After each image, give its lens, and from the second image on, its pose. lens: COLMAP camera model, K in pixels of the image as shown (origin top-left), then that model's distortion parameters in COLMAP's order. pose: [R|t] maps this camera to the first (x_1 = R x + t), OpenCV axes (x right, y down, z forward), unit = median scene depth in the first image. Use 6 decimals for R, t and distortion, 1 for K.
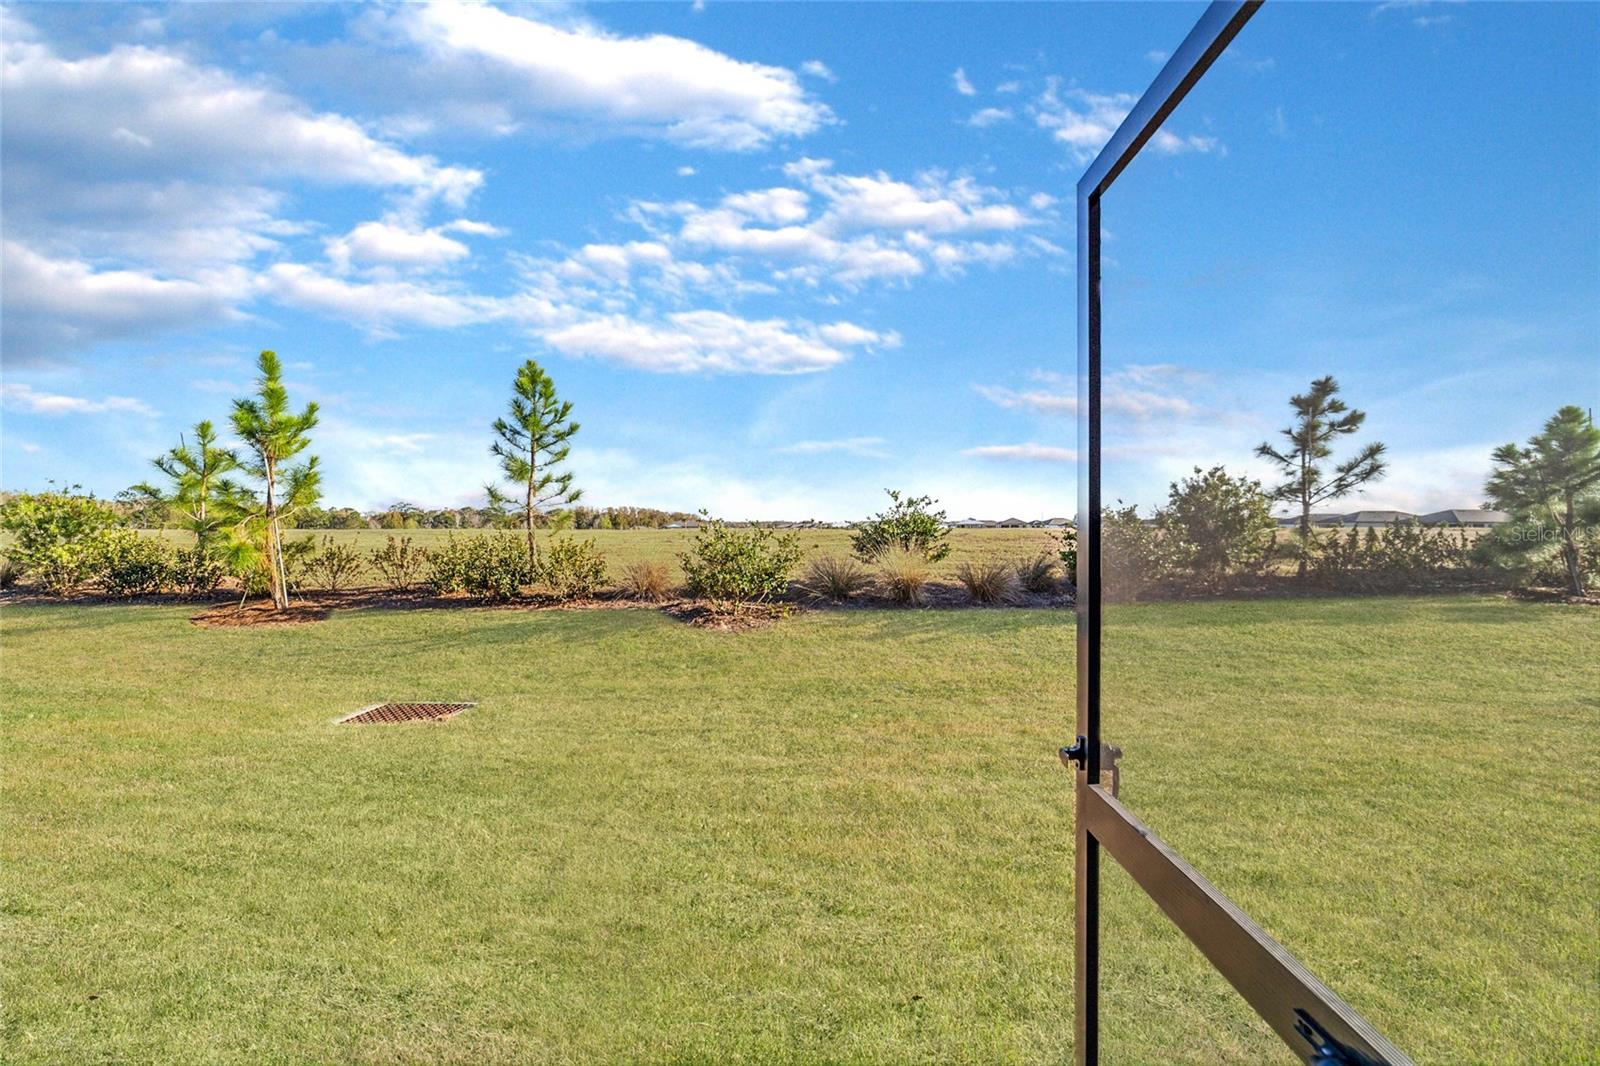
lens RADIAL K [[613.3, 0, 800.8], [0, 613.3, 527.4], [0, 0, 1]] dist [-0.018016, 0.009758]
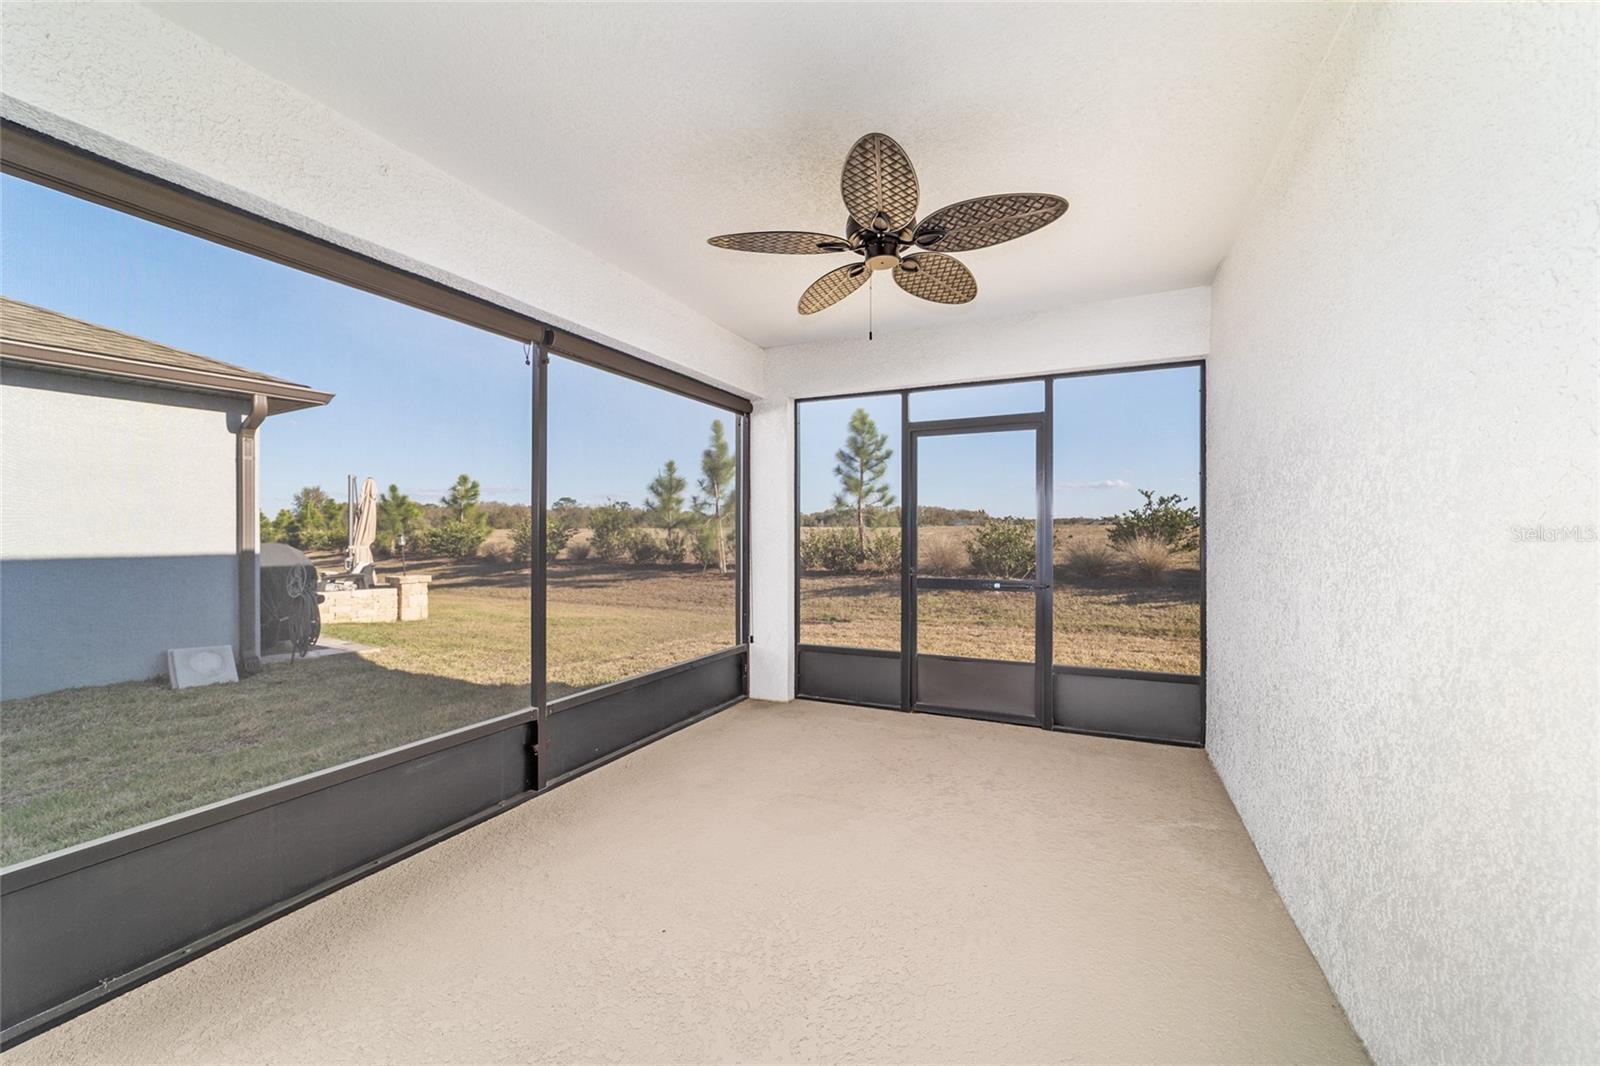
lens RADIAL K [[613.3, 0, 800.8], [0, 613.3, 527.4], [0, 0, 1]] dist [-0.018016, 0.009758]
pose [[0.895382, -0.005078, -0.445270, 0.078731], [0.006816, 0.999974, 0.002303, 0.003959], [0.445247, -0.005097, 0.895394, -0.371920]]
